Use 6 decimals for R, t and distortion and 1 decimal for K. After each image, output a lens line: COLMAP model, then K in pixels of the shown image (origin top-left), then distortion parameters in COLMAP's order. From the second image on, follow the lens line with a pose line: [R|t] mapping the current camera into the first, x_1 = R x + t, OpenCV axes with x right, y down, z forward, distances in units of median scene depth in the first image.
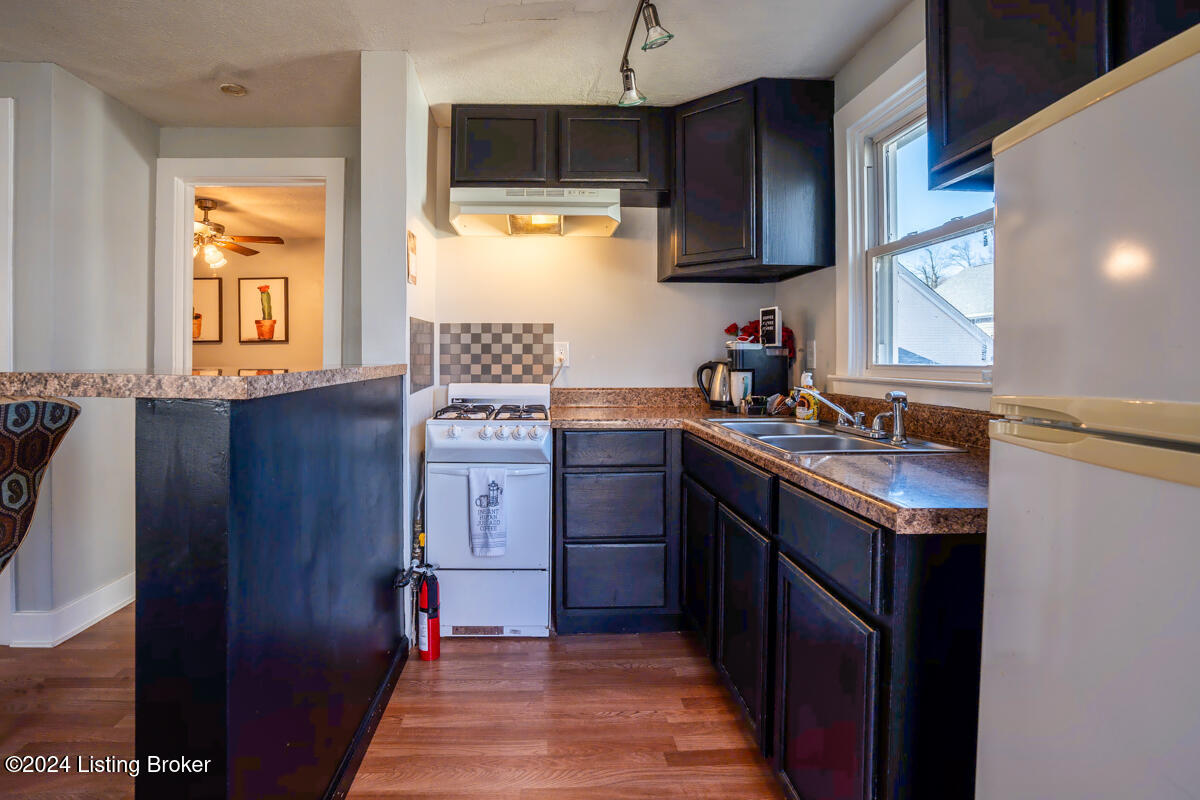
lens RADIAL K [[559.4, 0, 600.0], [0, 559.4, 400.0], [0, 0, 1]] dist [-0.061458, 0.025001]
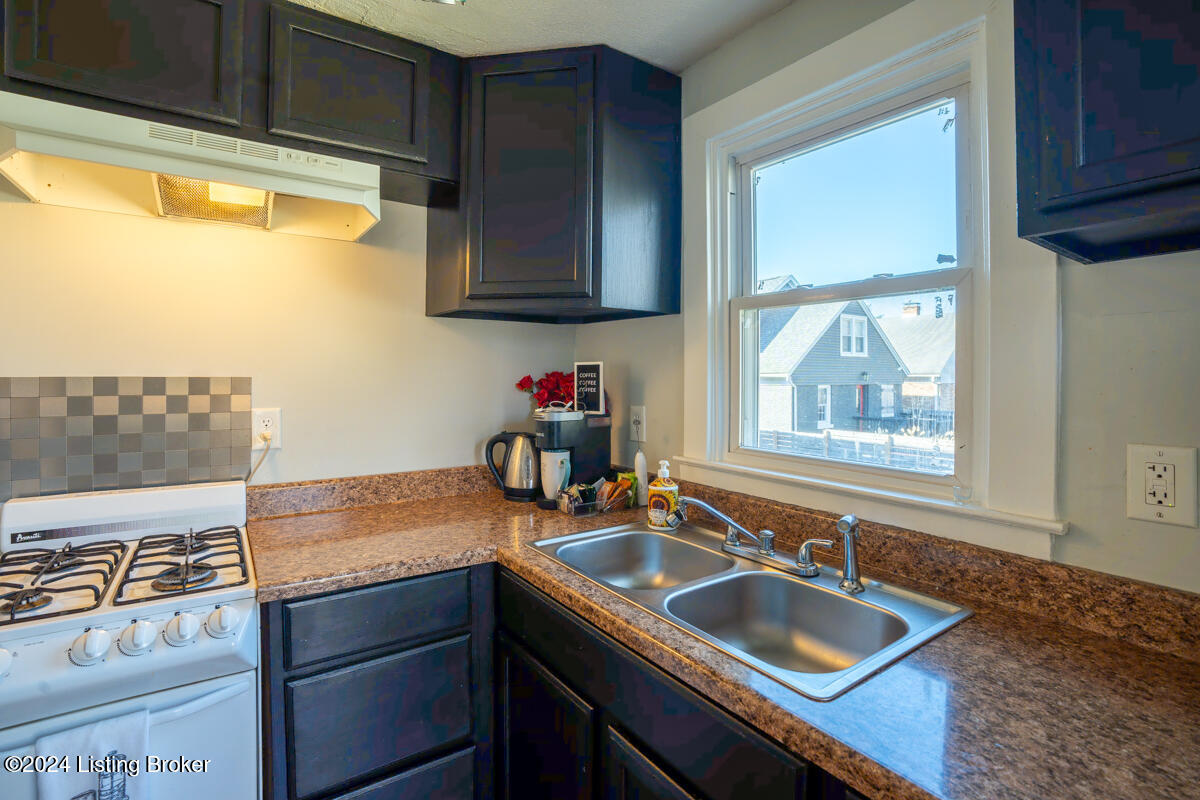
lens RADIAL K [[559.4, 0, 600.0], [0, 559.4, 400.0], [0, 0, 1]] dist [-0.061458, 0.025001]
pose [[0.874463, -0.006932, 0.485042, -0.045995], [0.023386, 0.999338, -0.027880, -0.096349], [-0.484527, 0.035723, 0.874046, 0.348895]]
